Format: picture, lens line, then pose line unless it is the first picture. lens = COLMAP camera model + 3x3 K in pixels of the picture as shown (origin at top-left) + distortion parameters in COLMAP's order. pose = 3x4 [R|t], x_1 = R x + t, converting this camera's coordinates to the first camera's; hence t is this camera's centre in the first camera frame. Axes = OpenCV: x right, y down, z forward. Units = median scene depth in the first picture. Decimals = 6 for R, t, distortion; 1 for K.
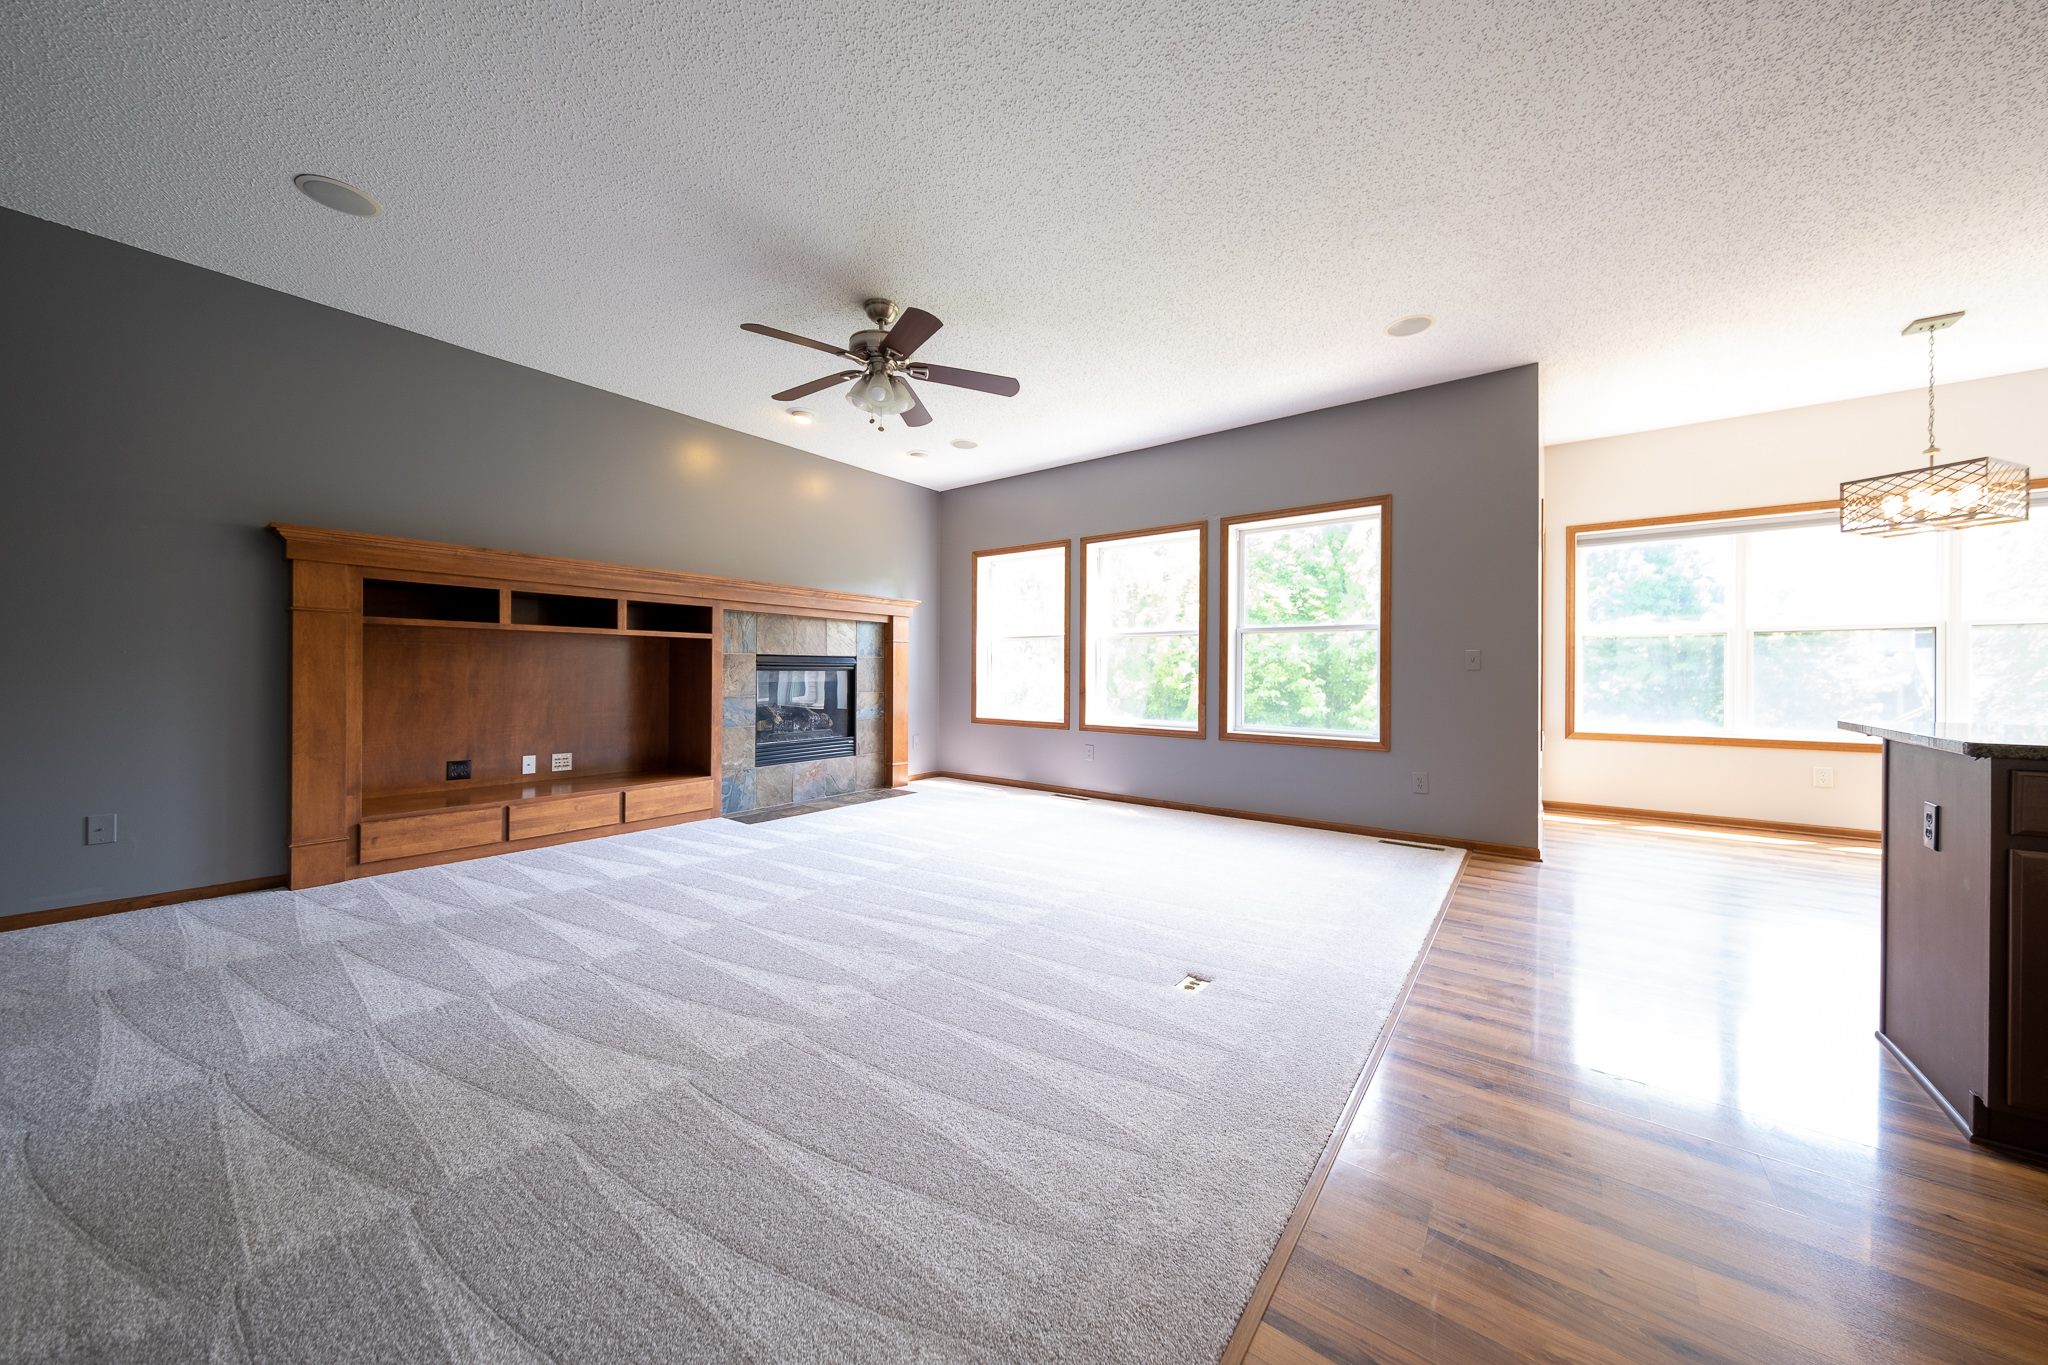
lens RADIAL K [[691.1, 0, 1021.1], [0, 691.1, 673.3], [0, 0, 1]] dist [0.009167, -0.003342]
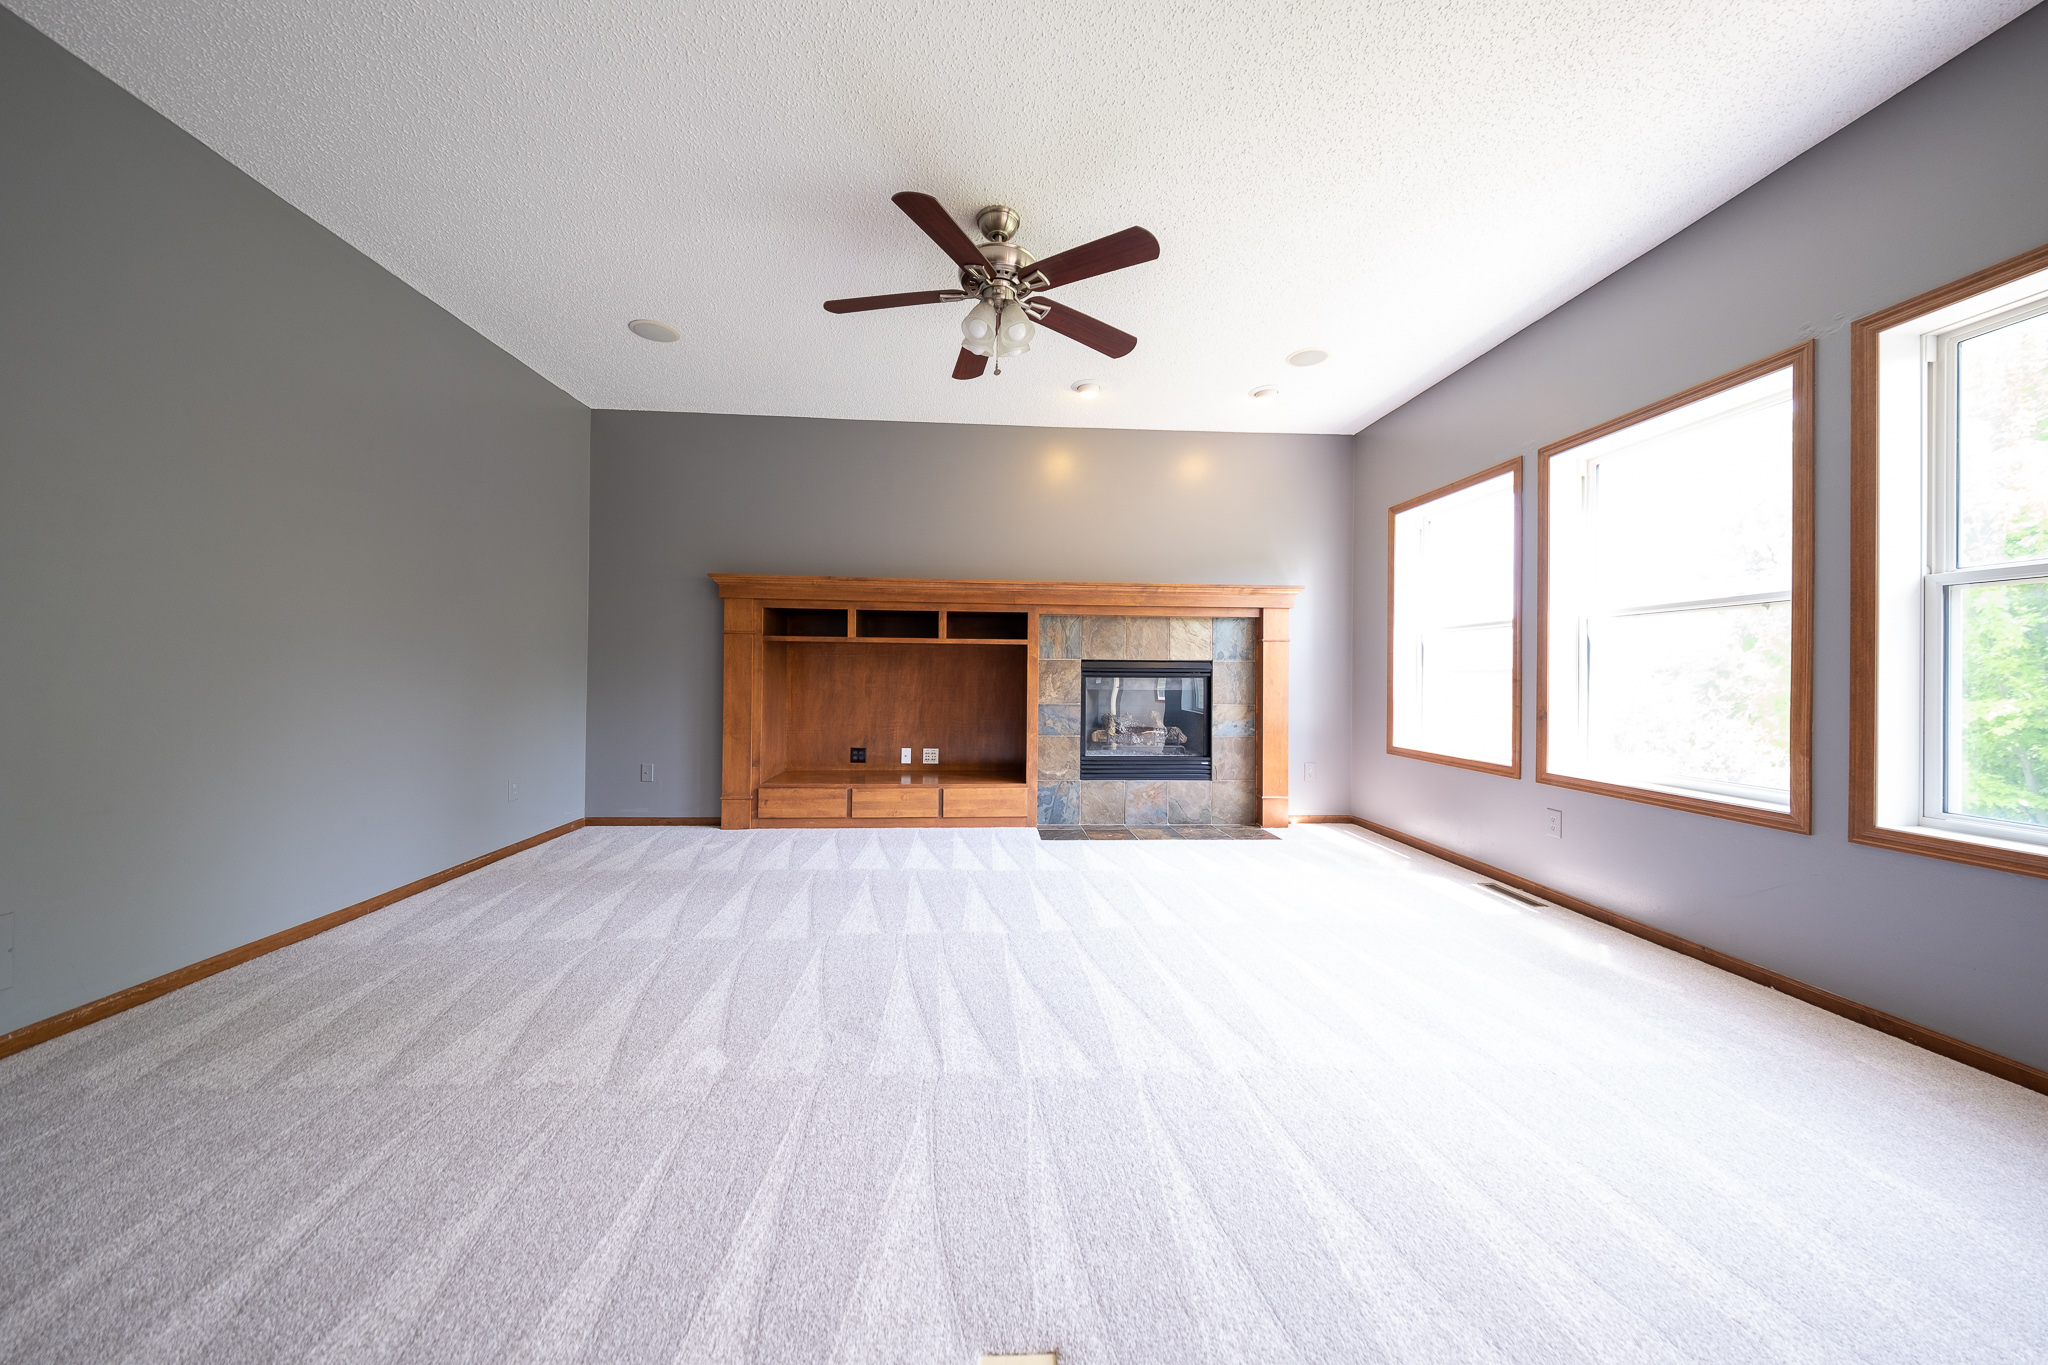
lens RADIAL K [[691.1, 0, 1021.1], [0, 691.1, 673.3], [0, 0, 1]] dist [0.009167, -0.003342]
pose [[0.653889, -0.001569, -0.756588, 0.309751], [-0.006905, 0.999944, -0.008042, -0.001033], [0.756559, 0.010483, 0.653842, 0.373183]]
